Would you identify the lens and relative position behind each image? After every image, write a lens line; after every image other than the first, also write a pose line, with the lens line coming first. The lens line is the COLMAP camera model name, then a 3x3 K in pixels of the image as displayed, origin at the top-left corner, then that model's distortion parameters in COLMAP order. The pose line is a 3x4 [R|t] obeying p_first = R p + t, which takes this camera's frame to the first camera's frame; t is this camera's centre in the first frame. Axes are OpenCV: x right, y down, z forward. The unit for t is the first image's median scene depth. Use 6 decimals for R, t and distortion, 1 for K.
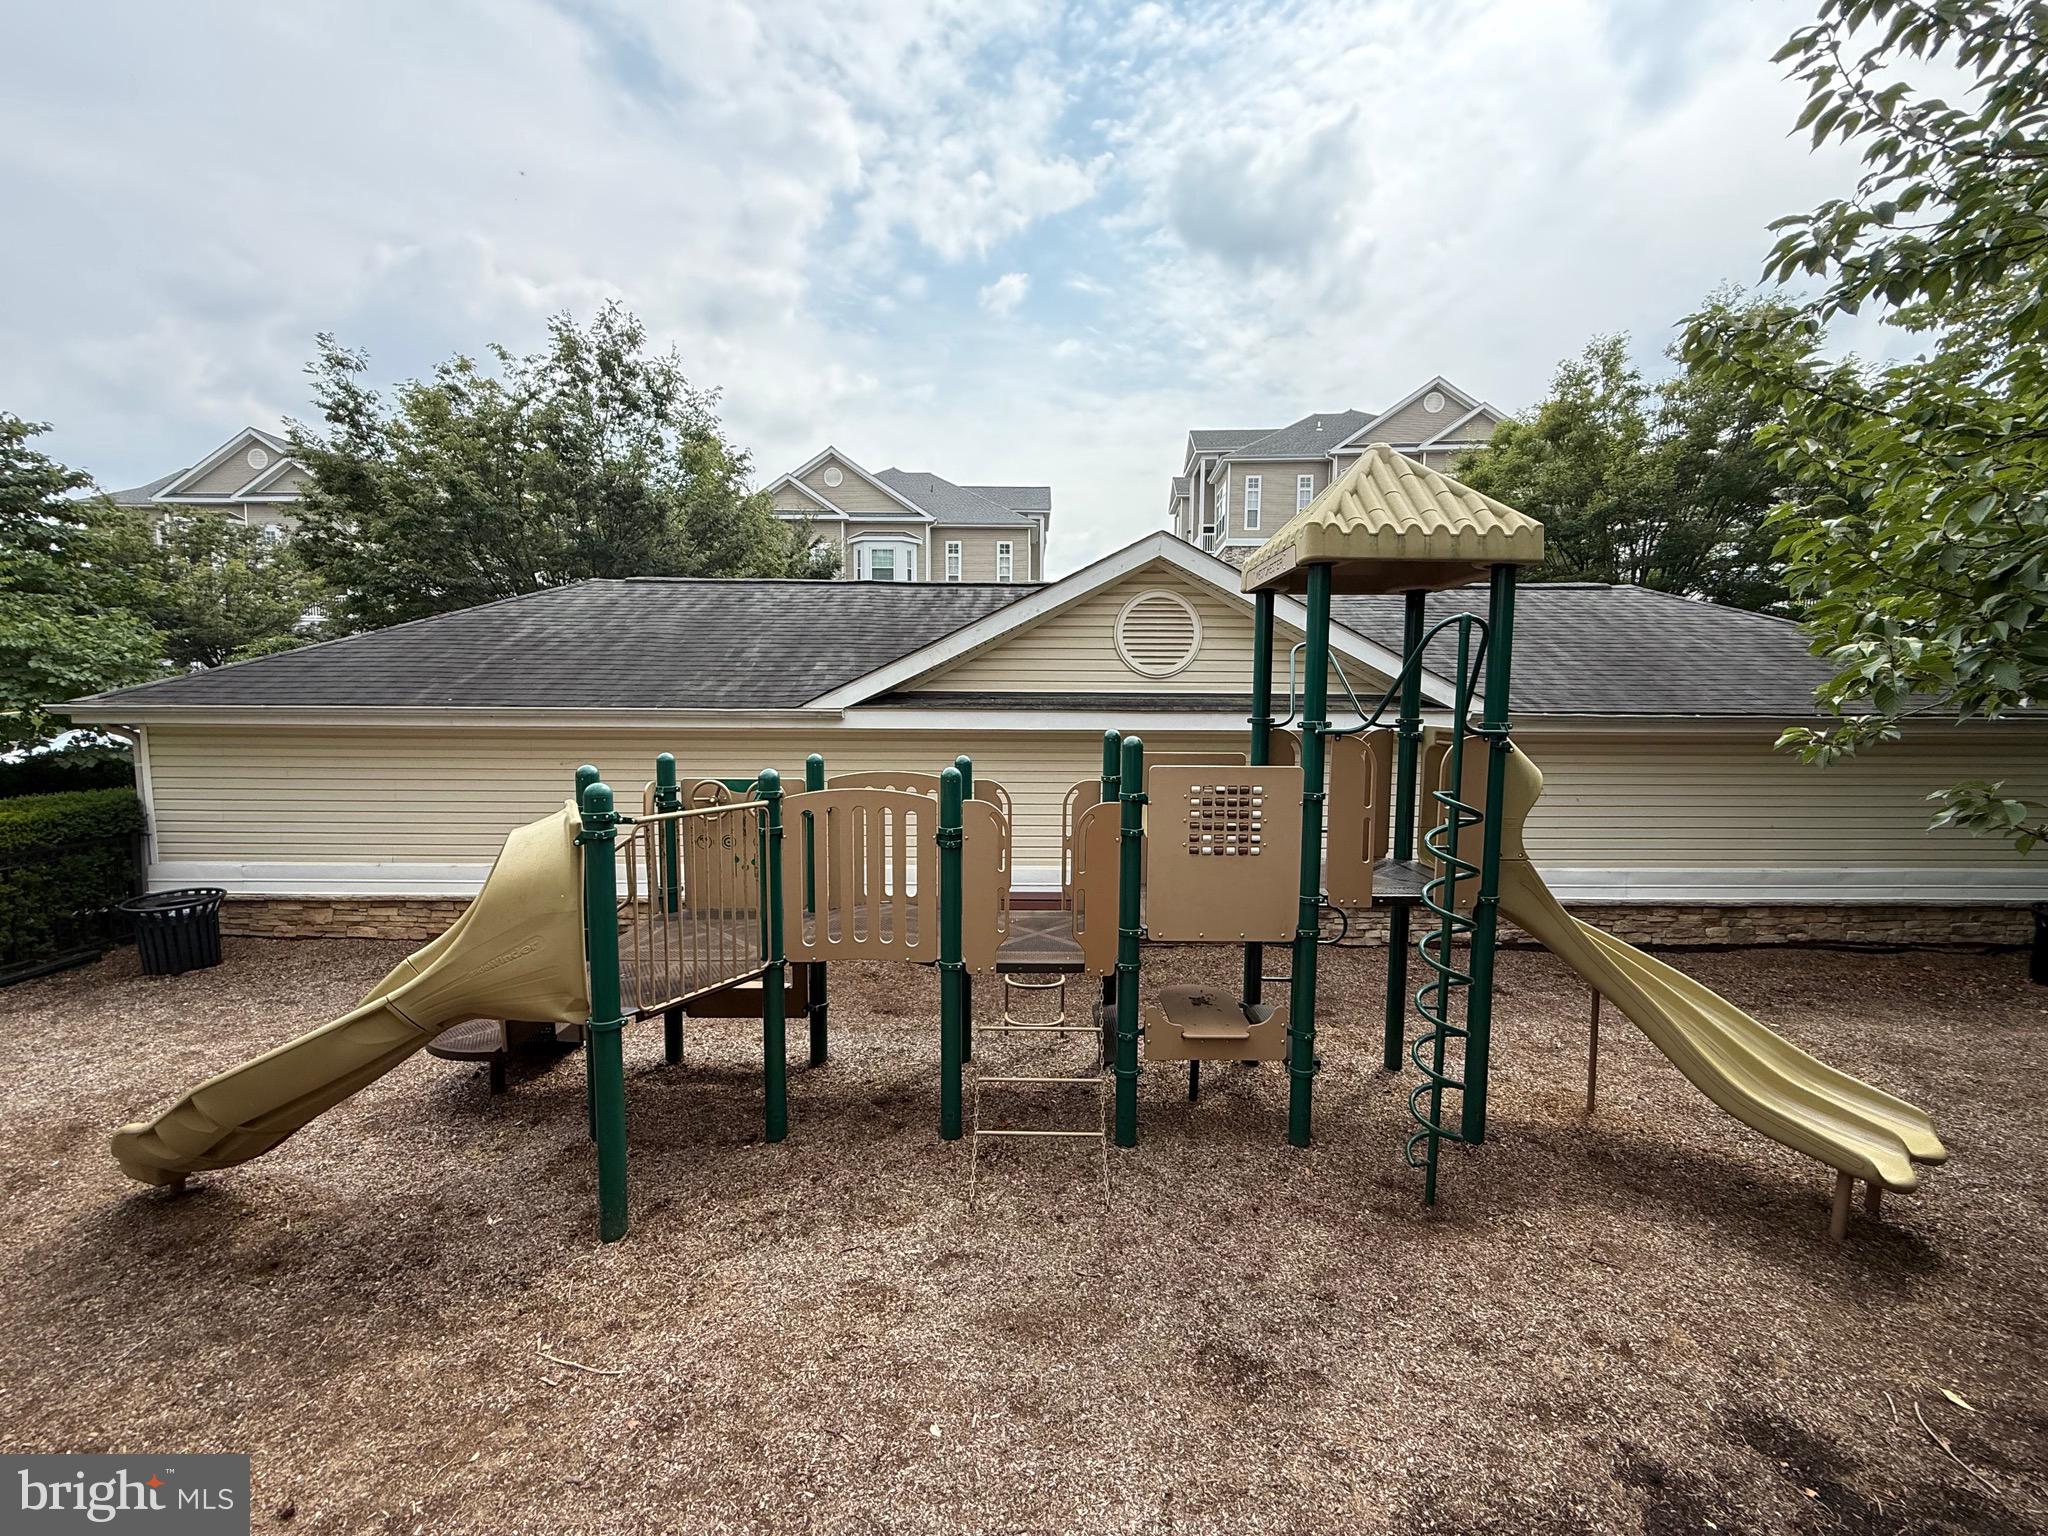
lens RADIAL K [[829.8, 0, 1027.4], [0, 829.8, 766.7], [0, 0, 1]] dist [-0.000727, -0.000120]
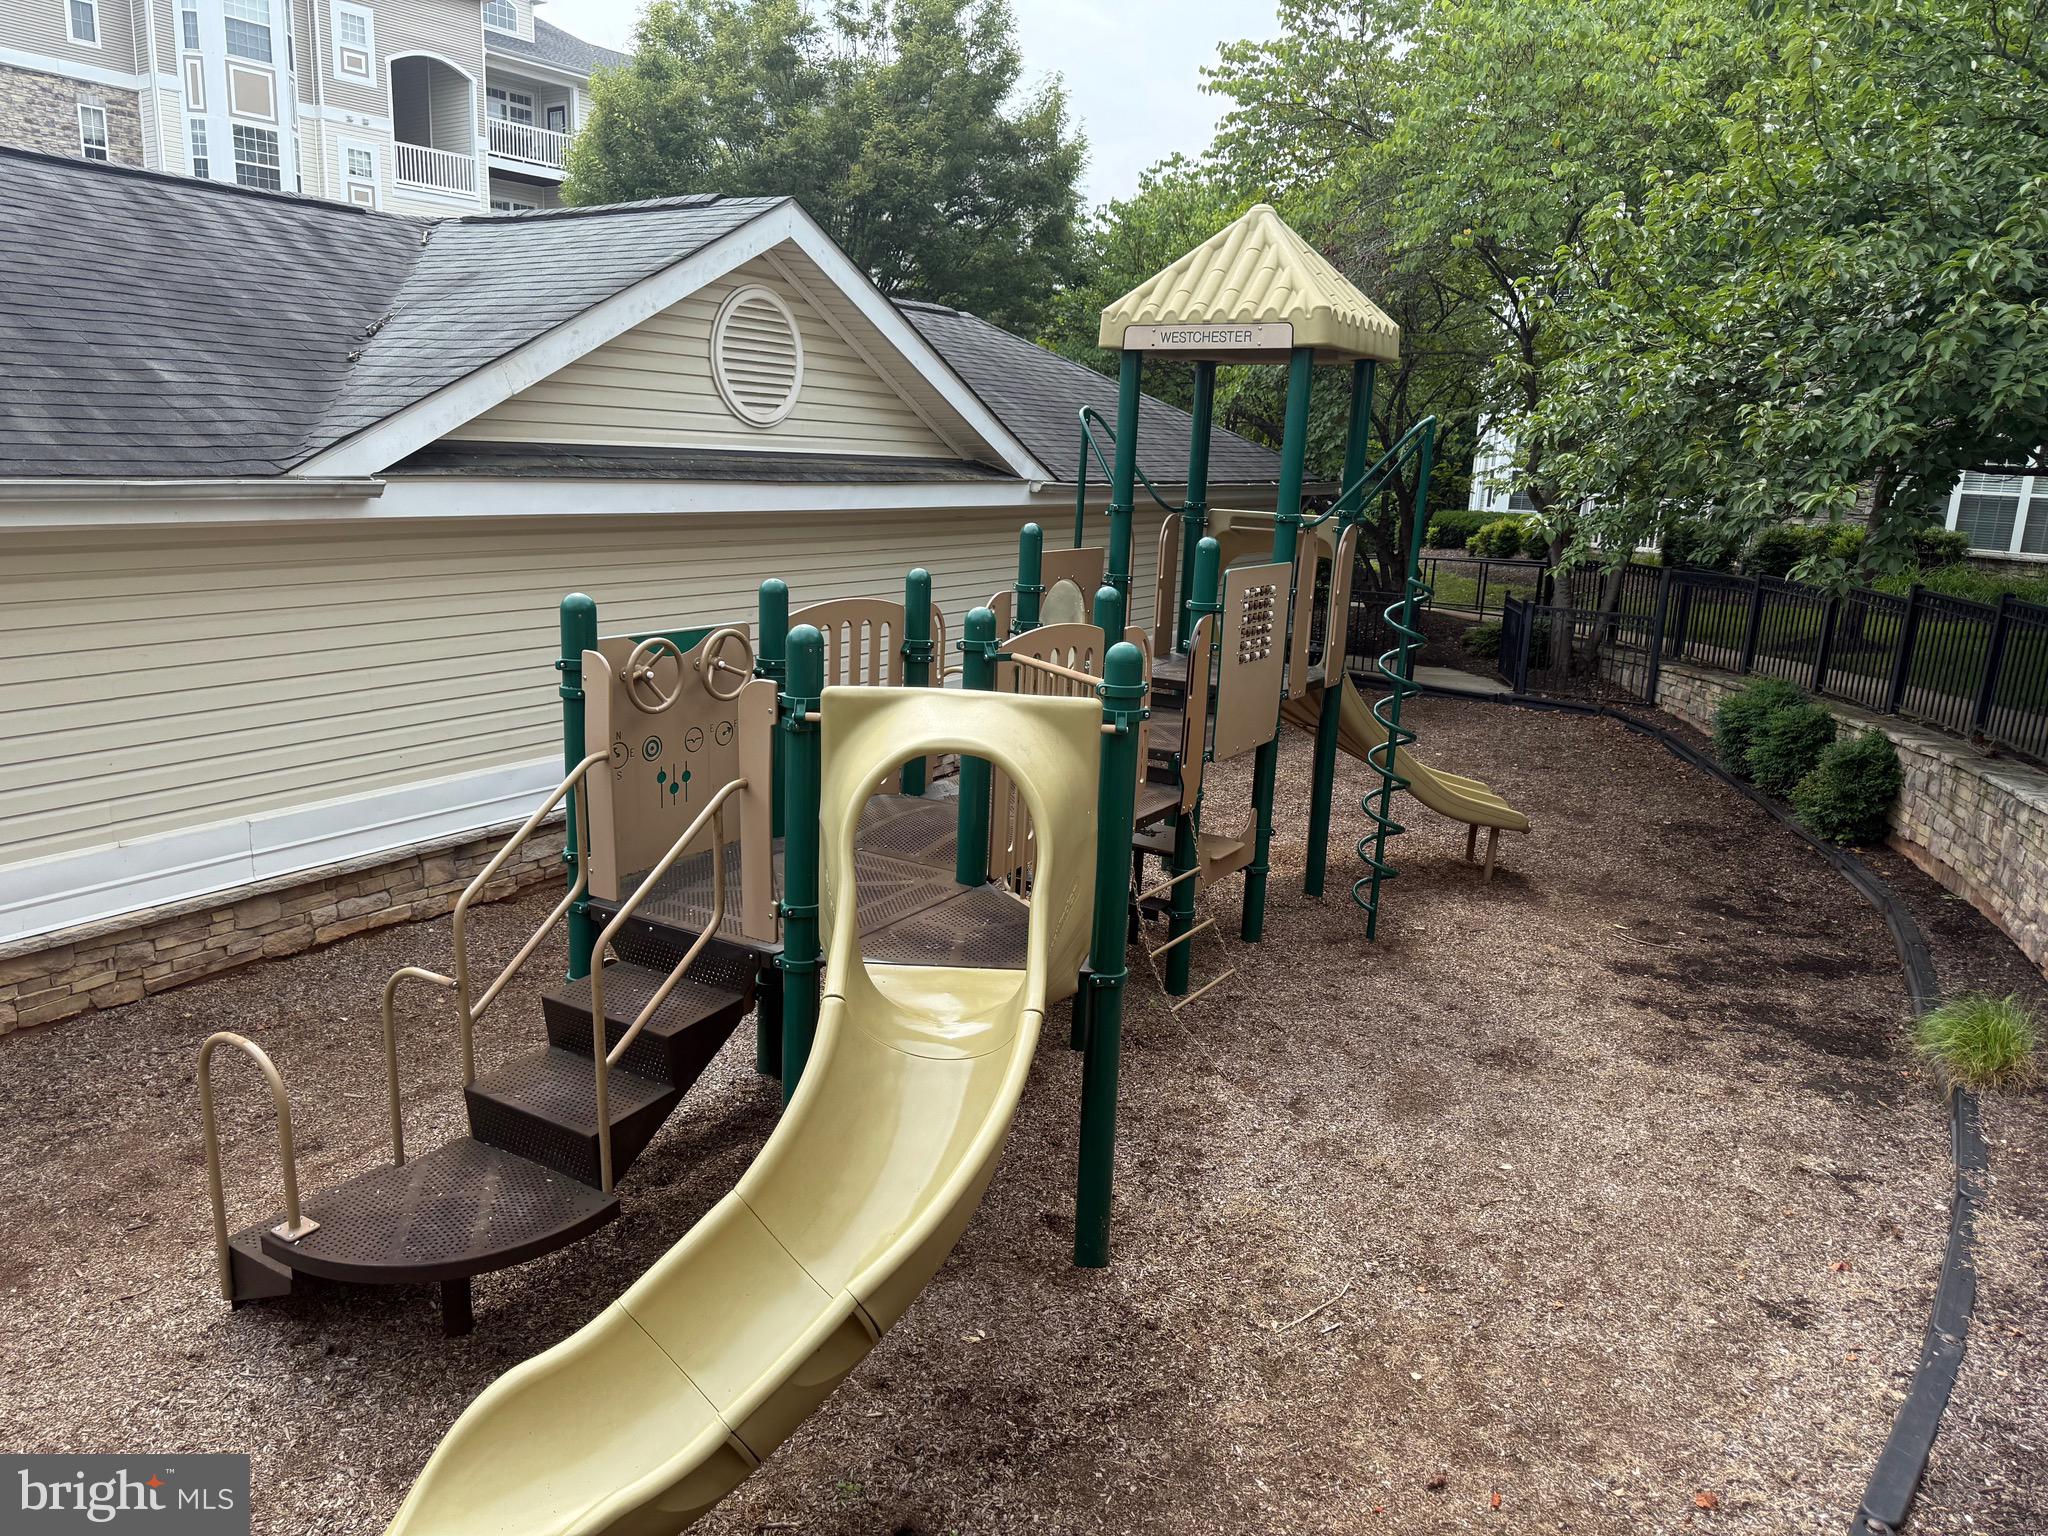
lens RADIAL K [[1434.2, 0, 1020.6], [0, 1434.2, 771.8], [0, 0, 1]] dist [0.009073, 0.001294]
pose [[0.532818, -0.173012, 0.828355, -1.175260], [0.027922, 0.981938, 0.187130, -0.073188], [-0.845769, -0.076577, 0.528025, 0.327053]]
